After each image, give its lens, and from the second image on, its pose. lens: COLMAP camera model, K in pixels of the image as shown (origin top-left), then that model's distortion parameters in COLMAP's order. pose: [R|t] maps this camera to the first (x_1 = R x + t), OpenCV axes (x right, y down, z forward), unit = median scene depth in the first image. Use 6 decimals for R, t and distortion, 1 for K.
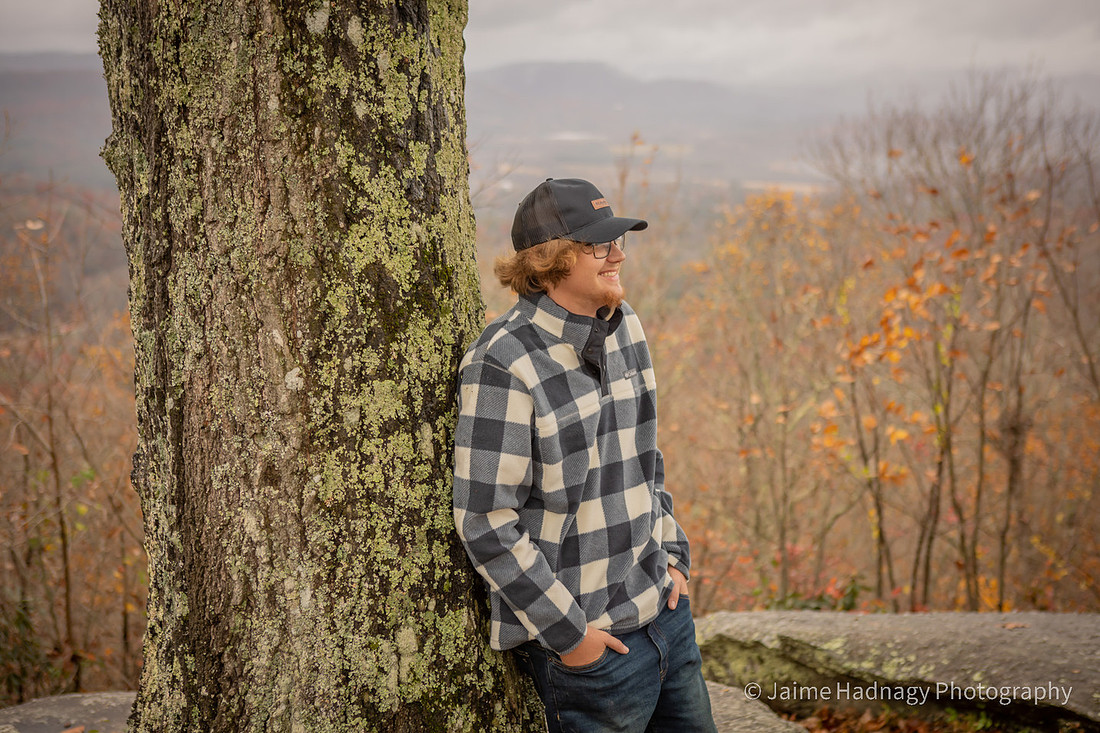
lens RADIAL K [[1710.8, 0, 547.3], [0, 1710.8, 368.8], [0, 0, 1]] dist [0.039603, 0.000000]
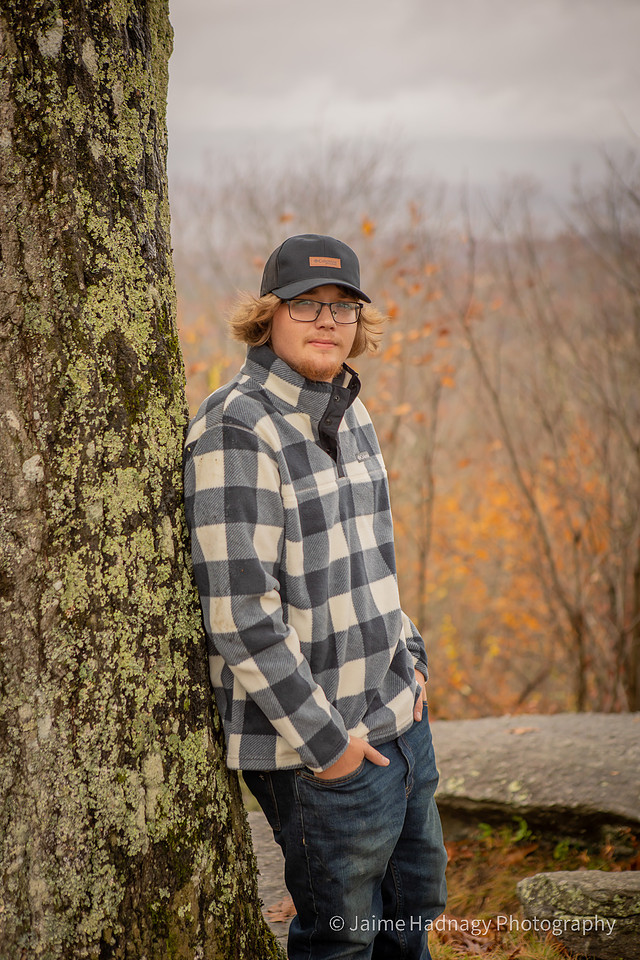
lens RADIAL K [[1994.1, 0, 320.9], [0, 1994.1, 478.9], [0, 0, 1]] dist [0.263115, 0.000000]
pose [[0.949145, -0.028390, 0.313558, -0.318524], [0.027976, 0.999592, 0.005821, 0.009144], [-0.313595, 0.003247, 0.949551, 0.014601]]
